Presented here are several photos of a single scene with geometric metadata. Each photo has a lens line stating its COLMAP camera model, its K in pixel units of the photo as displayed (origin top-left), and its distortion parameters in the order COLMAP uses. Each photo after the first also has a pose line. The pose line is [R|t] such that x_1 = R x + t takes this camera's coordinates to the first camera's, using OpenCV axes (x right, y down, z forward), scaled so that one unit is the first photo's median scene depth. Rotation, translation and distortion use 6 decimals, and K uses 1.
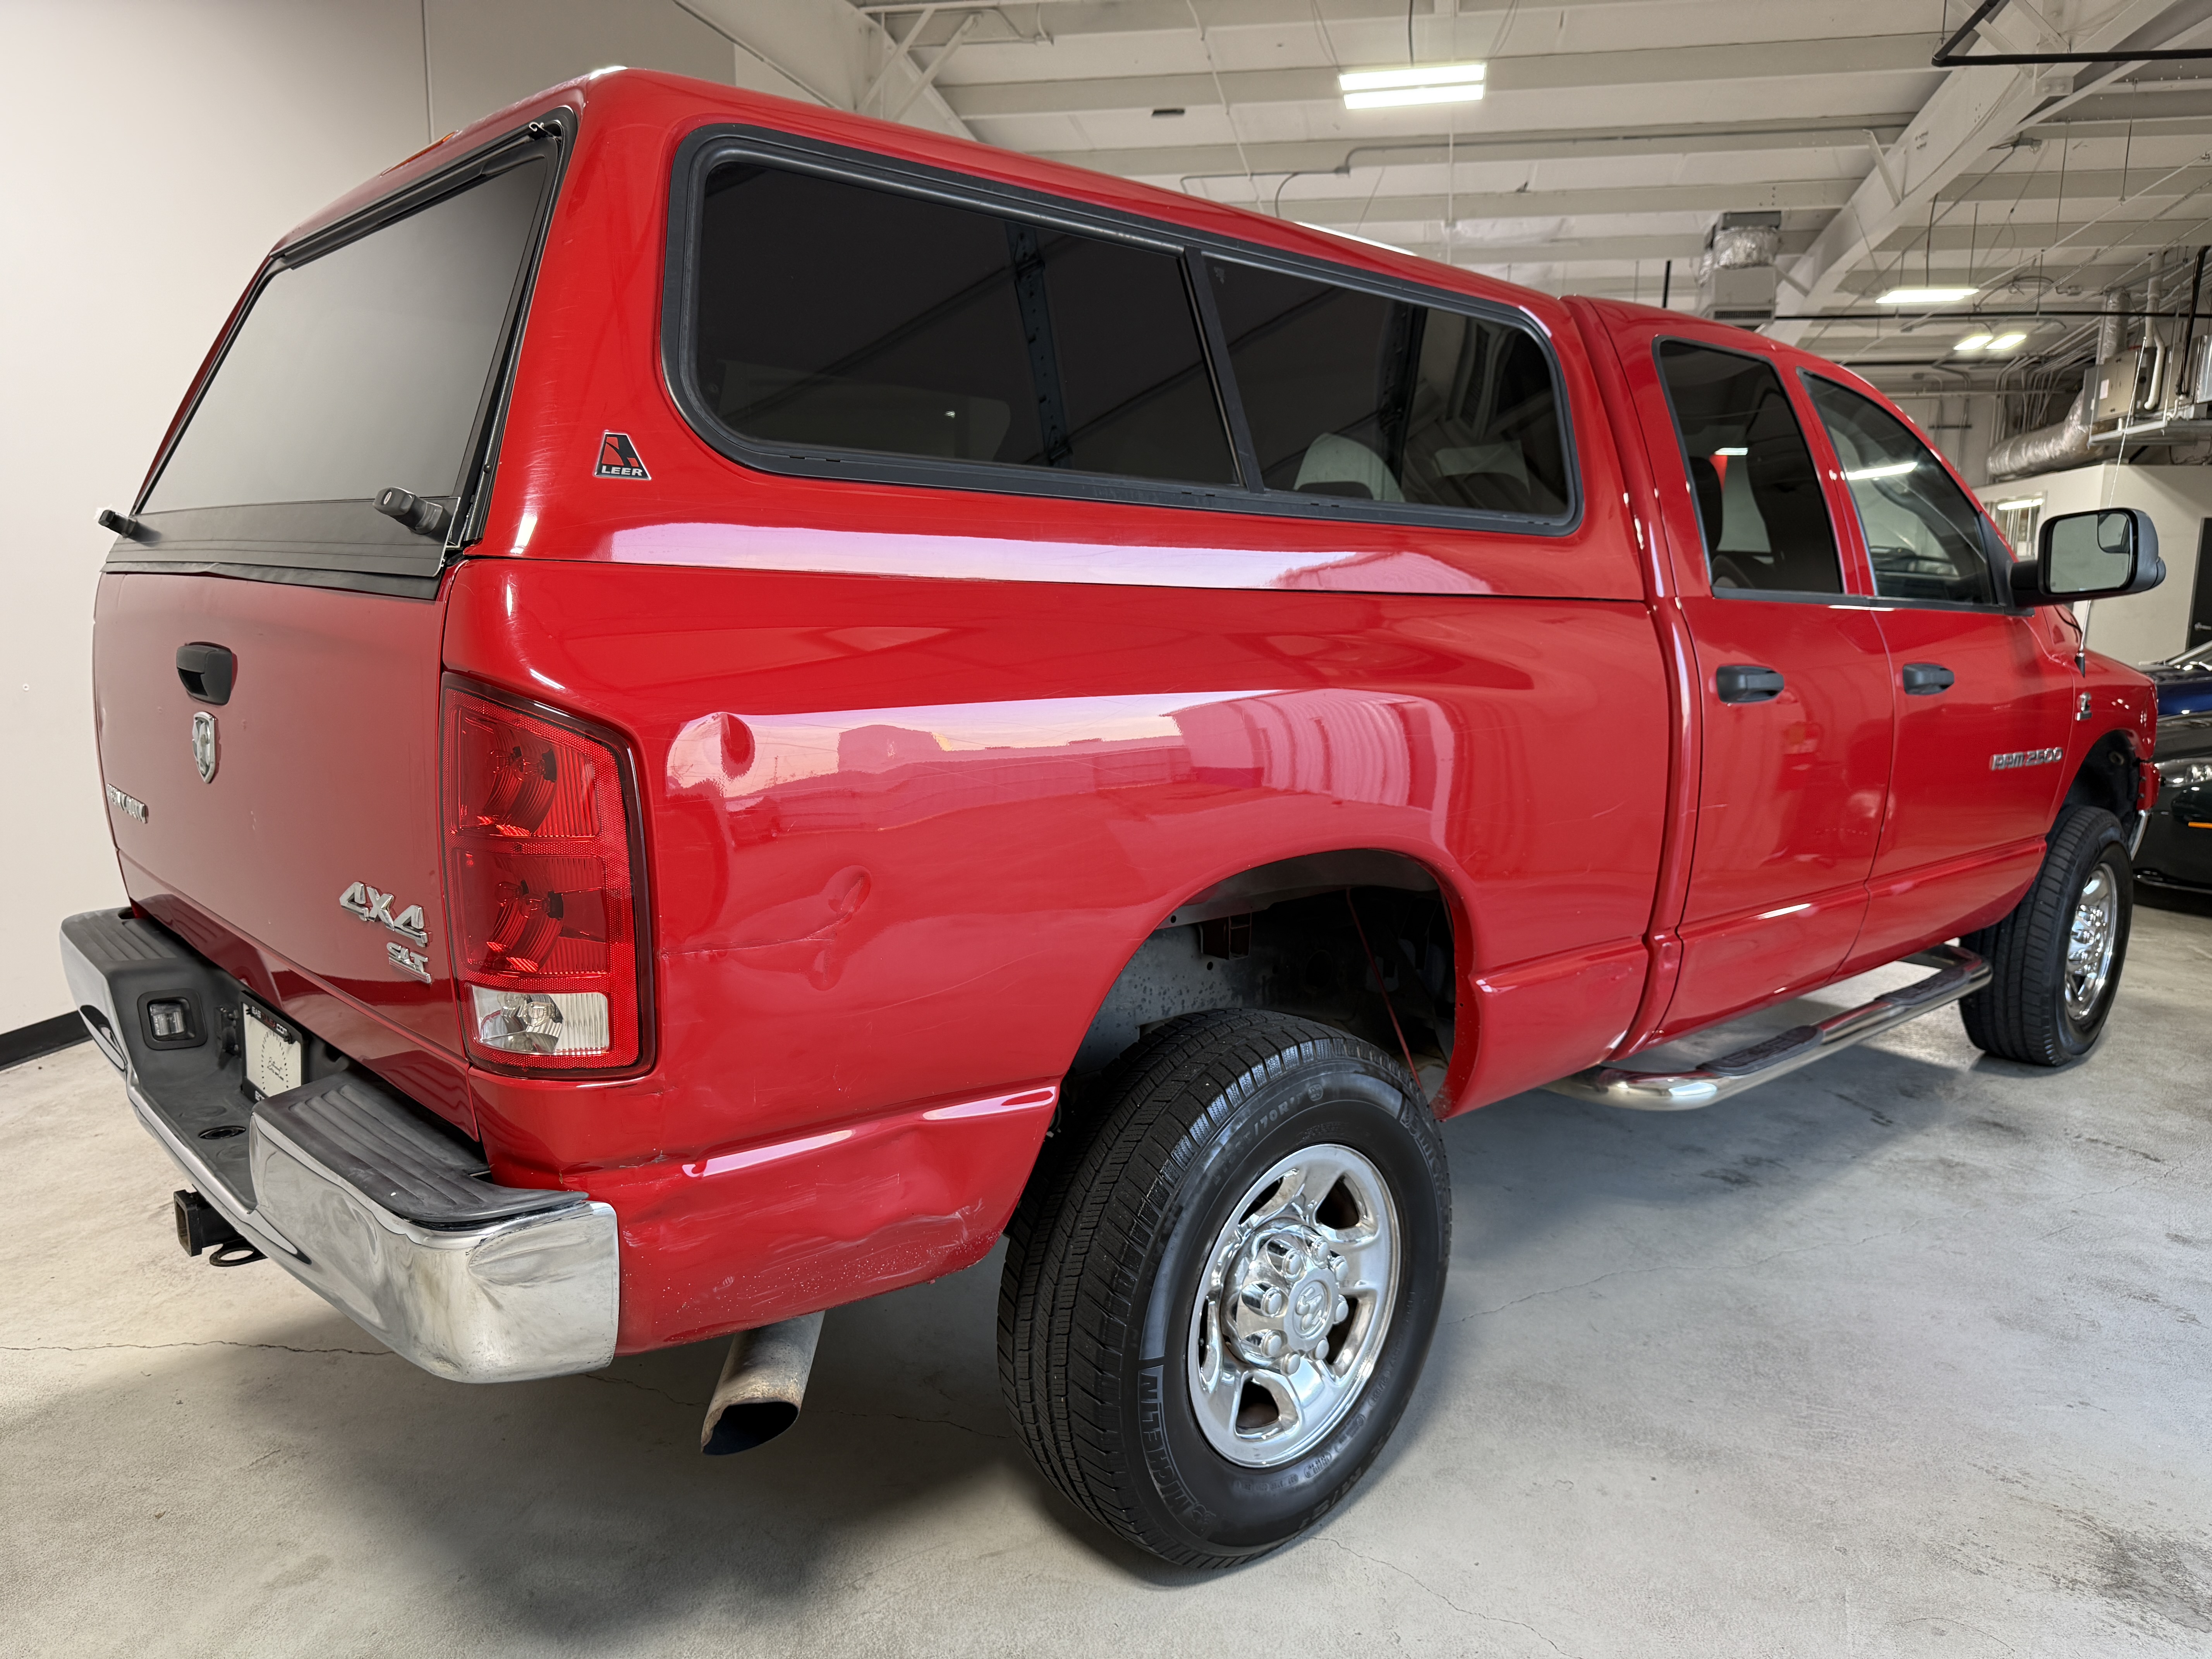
lens RADIAL K [[1591.6, 0, 1121.5], [0, 1591.6, 820.2], [0, 0, 1]] dist [0.028150, -0.034387]
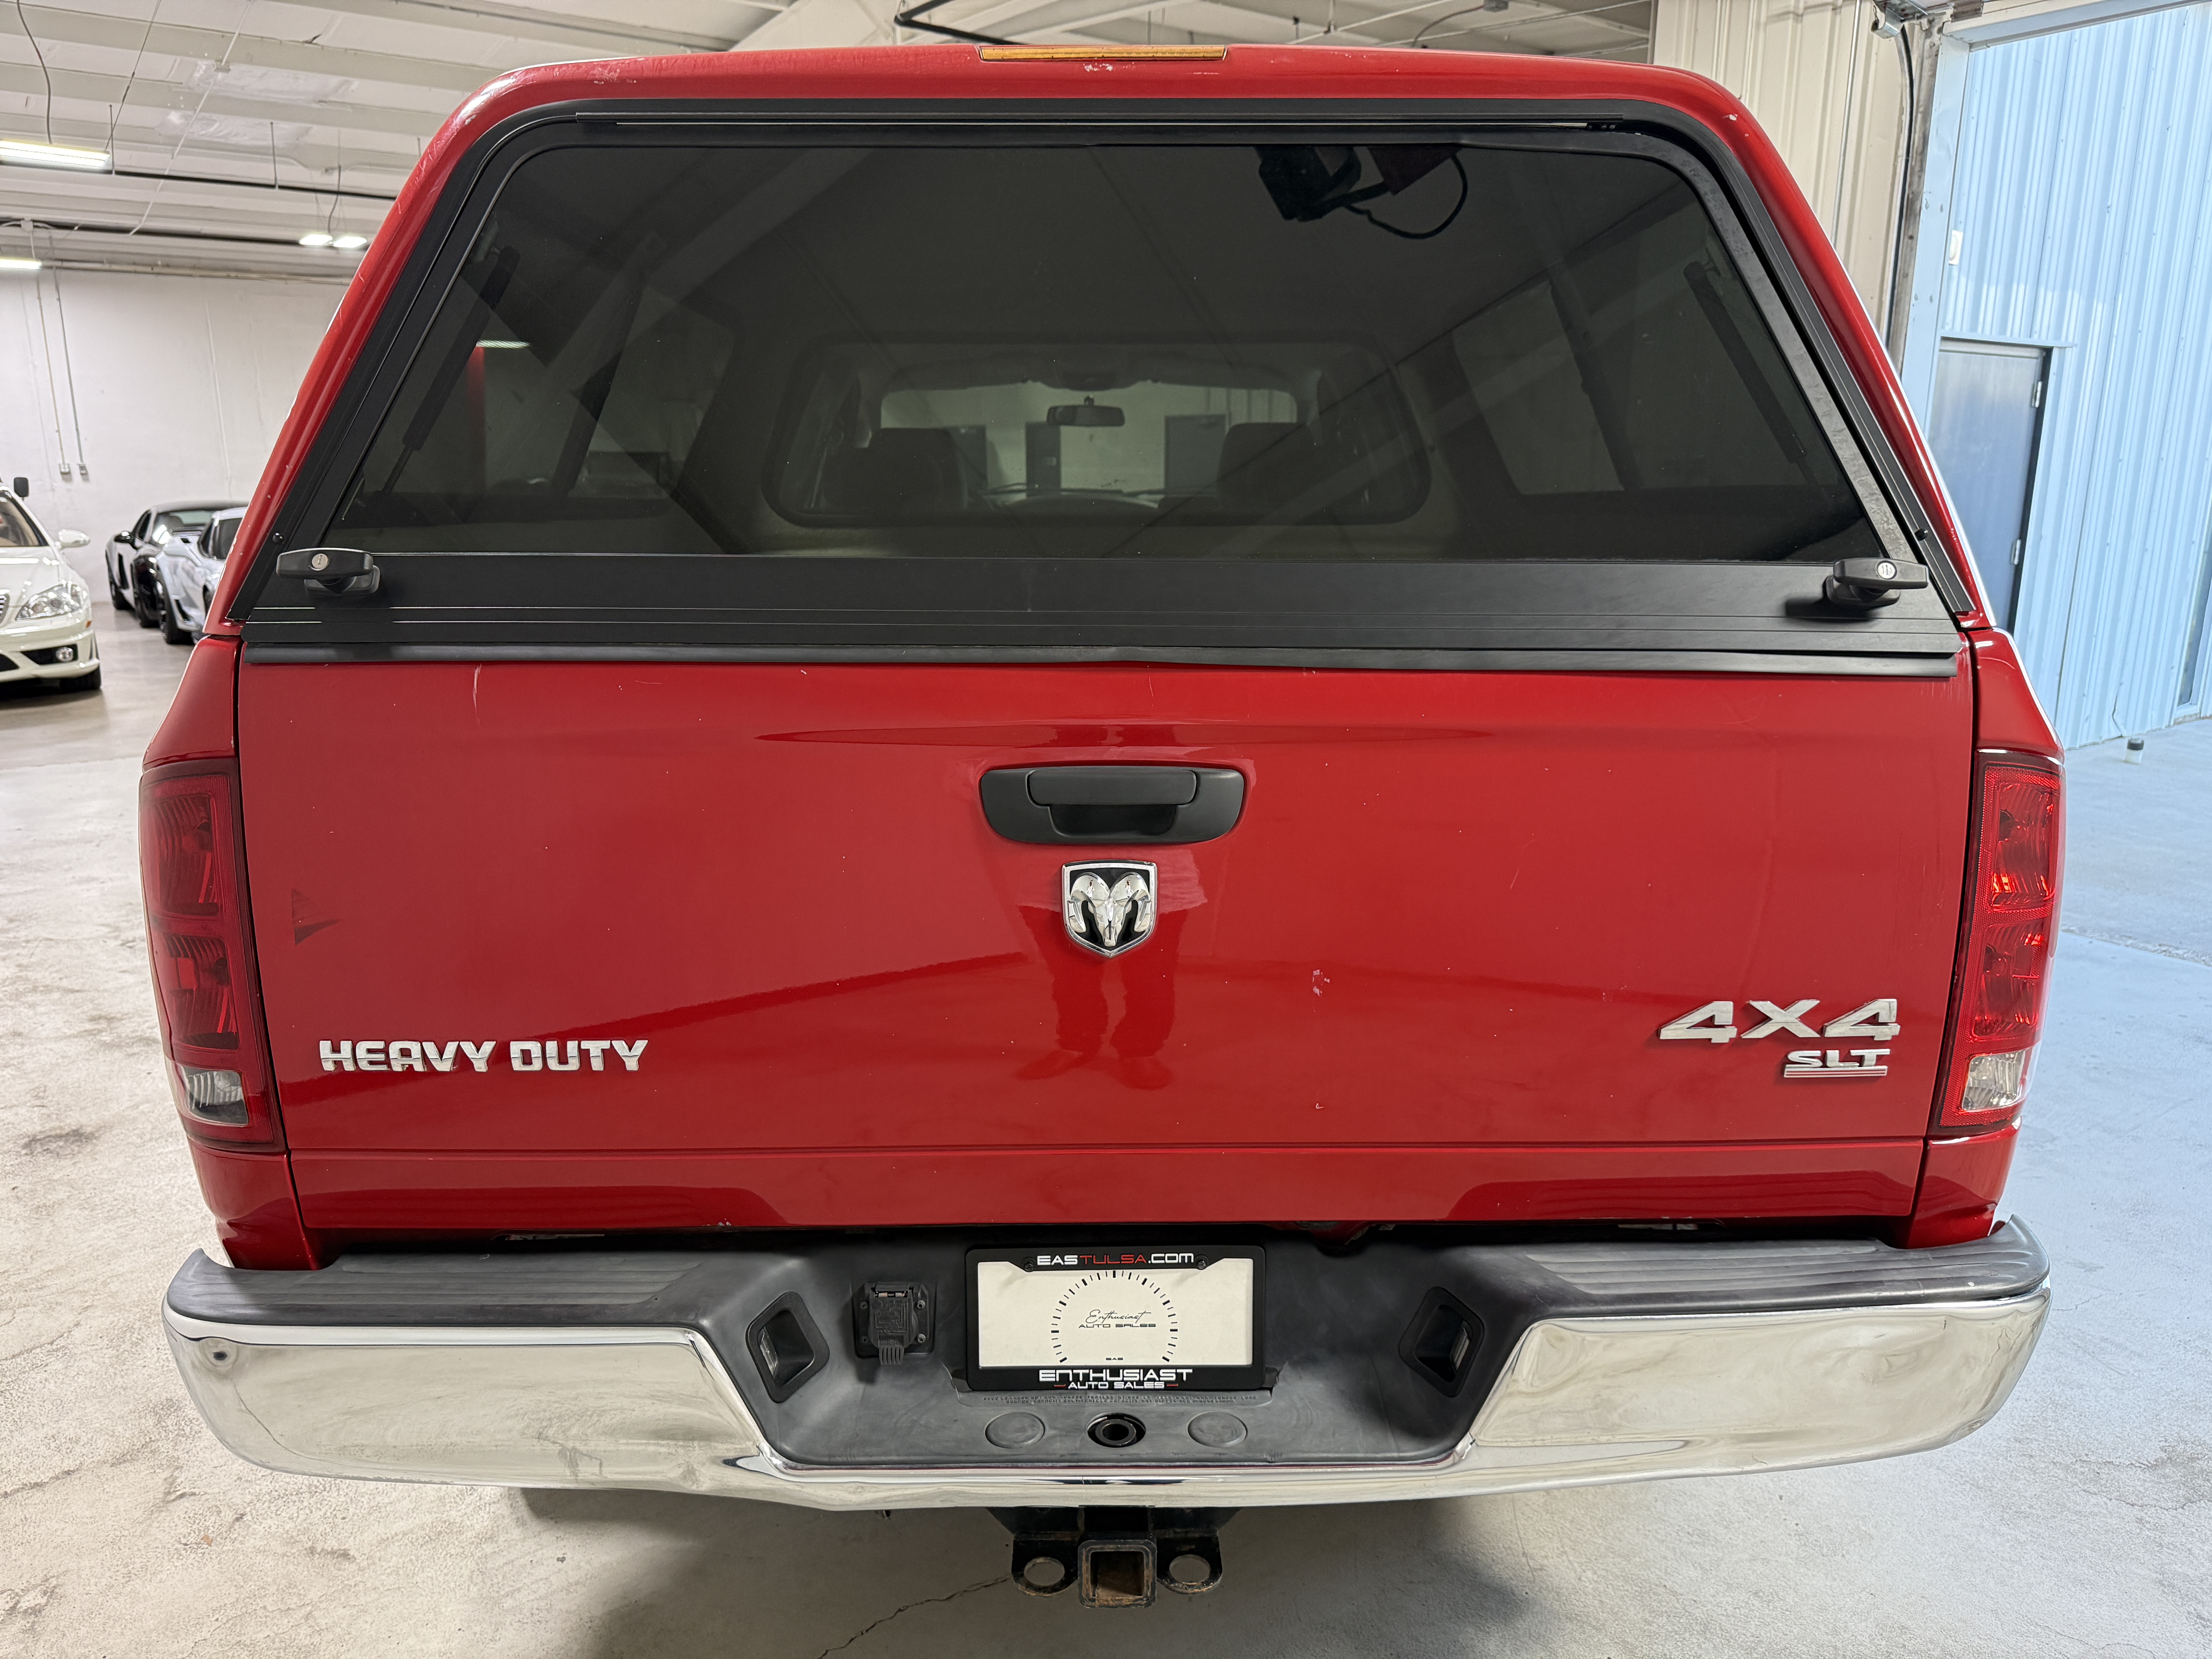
lens RADIAL K [[1591.6, 0, 1106.7], [0, 1591.6, 830.4], [0, 0, 1]] dist [0.028150, -0.034387]
pose [[0.676240, -0.179375, 0.714510, -0.763102], [0.126452, 0.983772, 0.127292, -0.121348], [-0.725747, 0.004272, 0.687948, 0.371585]]
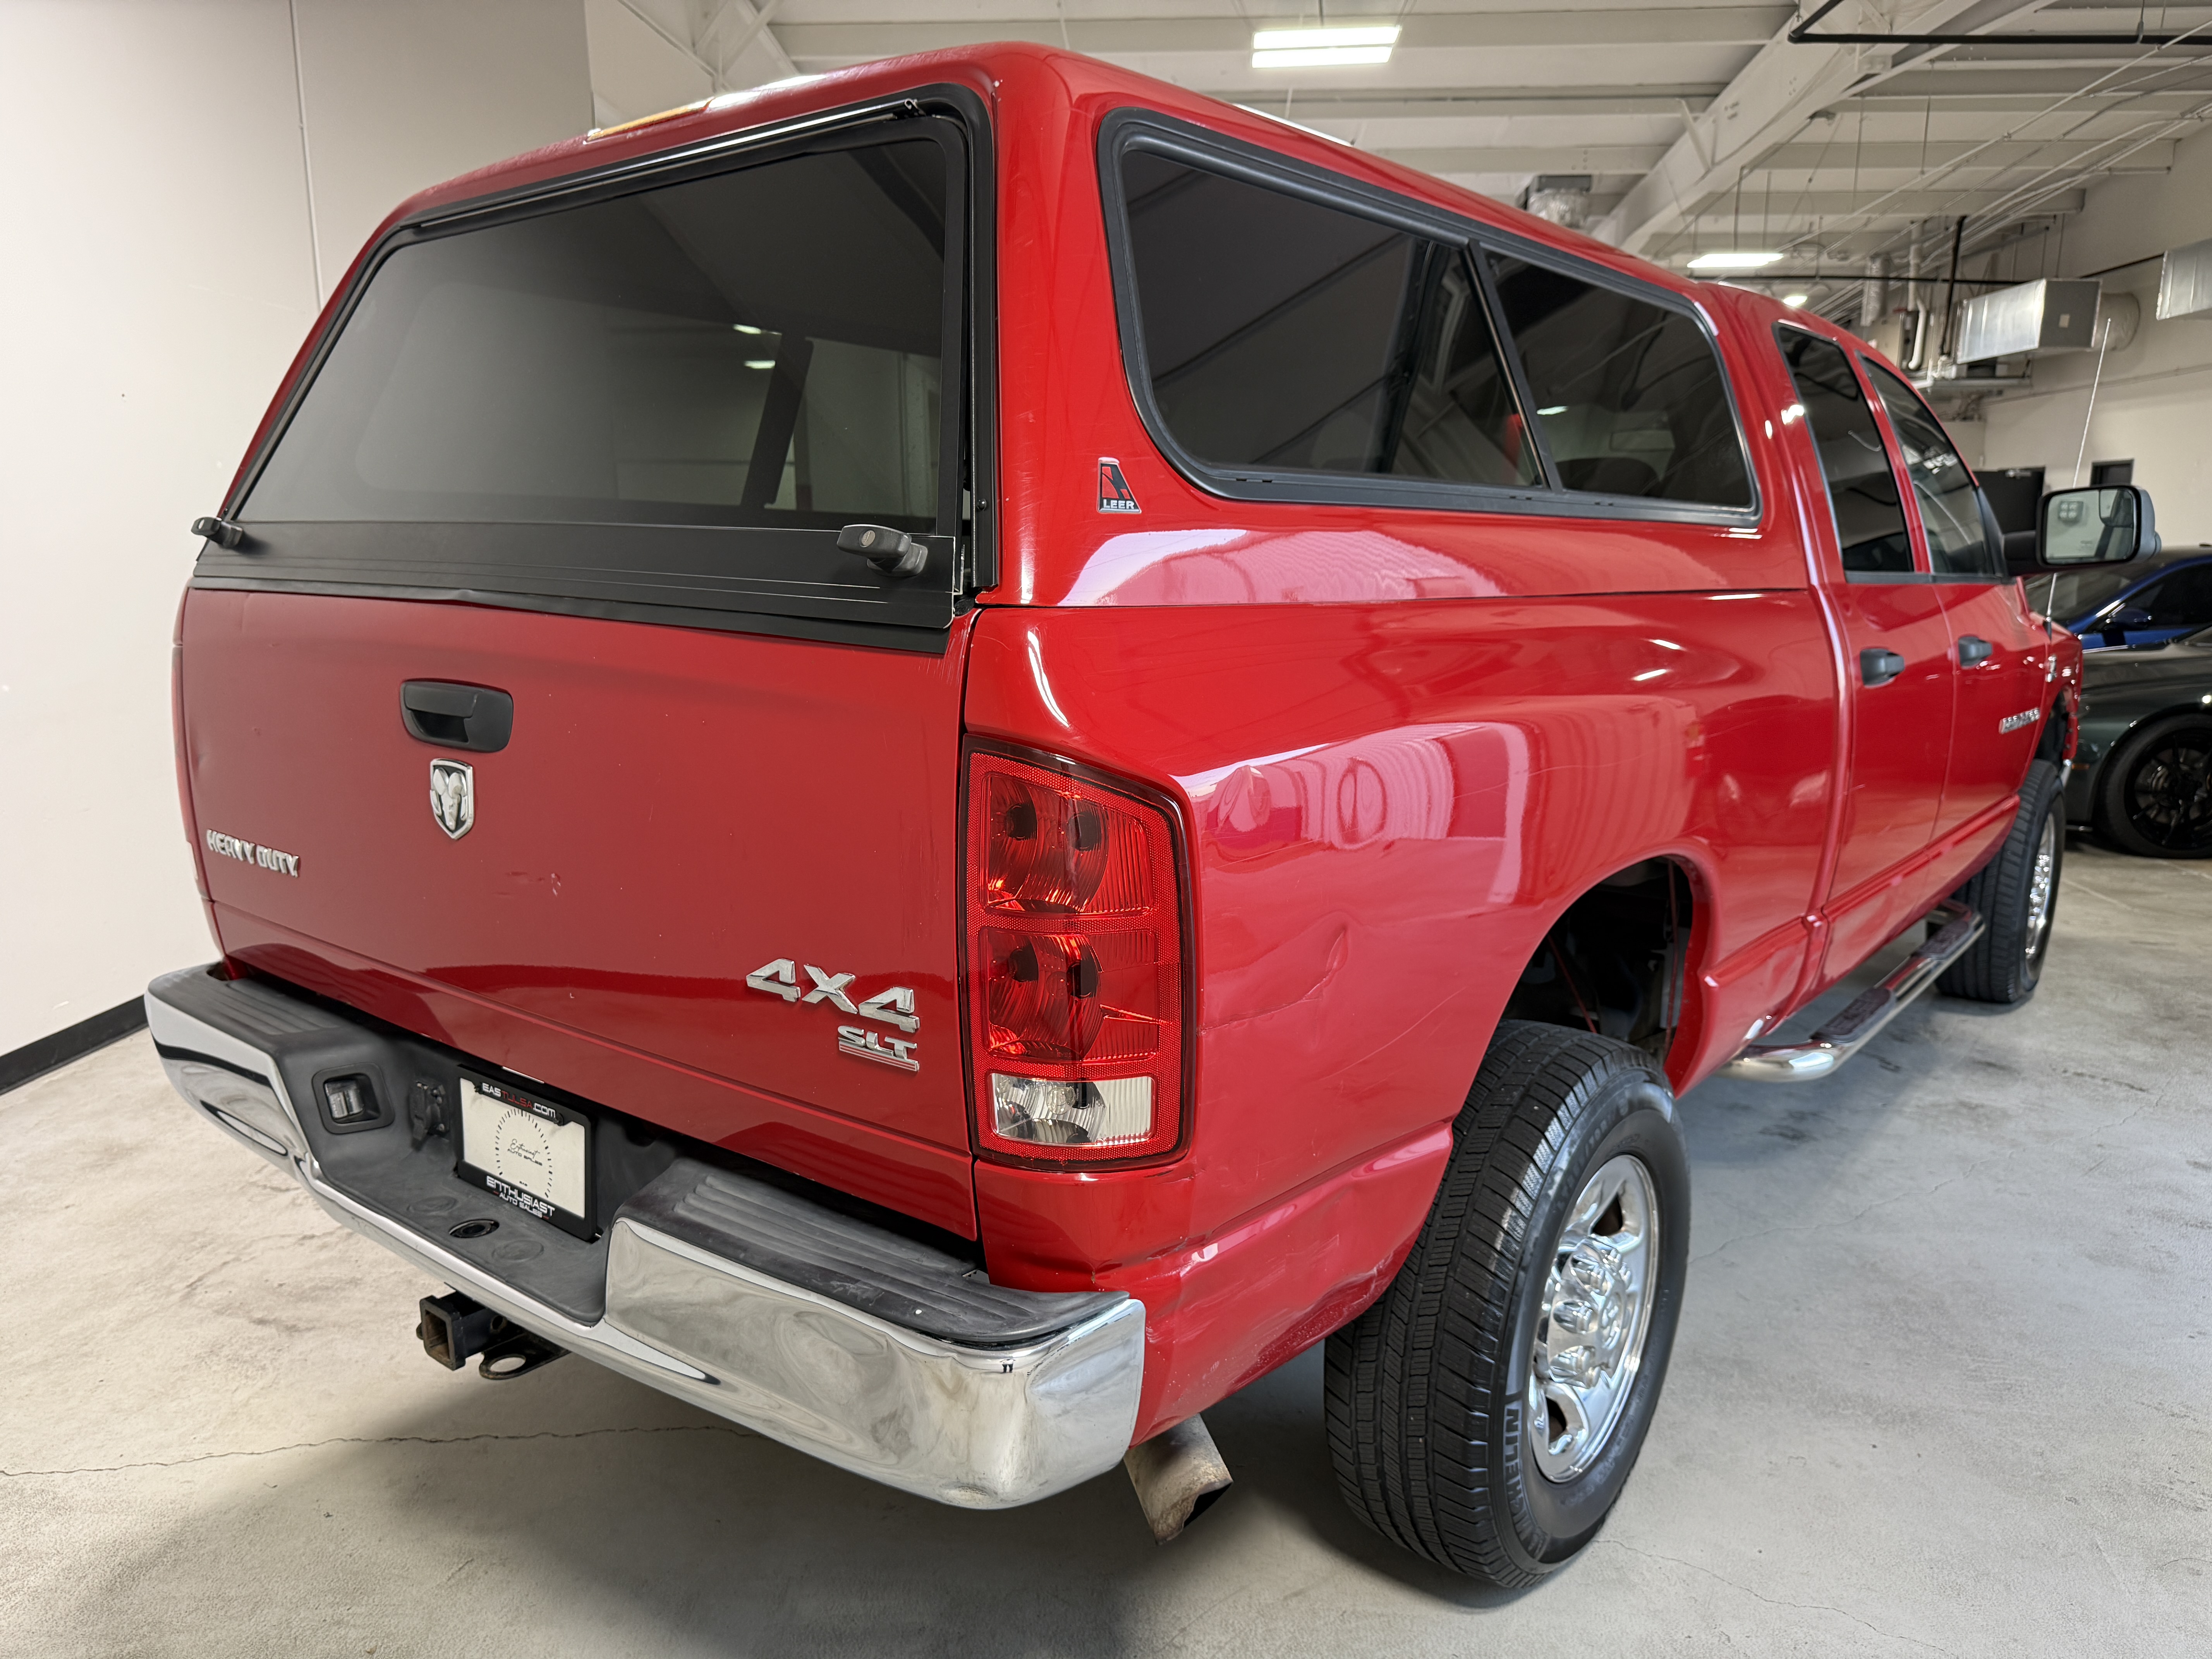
lens RADIAL K [[1591.6, 0, 1115.4], [0, 1591.6, 819.2], [0, 0, 1]] dist [0.028150, -0.034387]
pose [[0.988147, -0.037636, 0.148823, -0.246045], [0.033002, 0.998894, 0.033487, -0.037530], [-0.149918, -0.028178, 0.988297, 0.052516]]
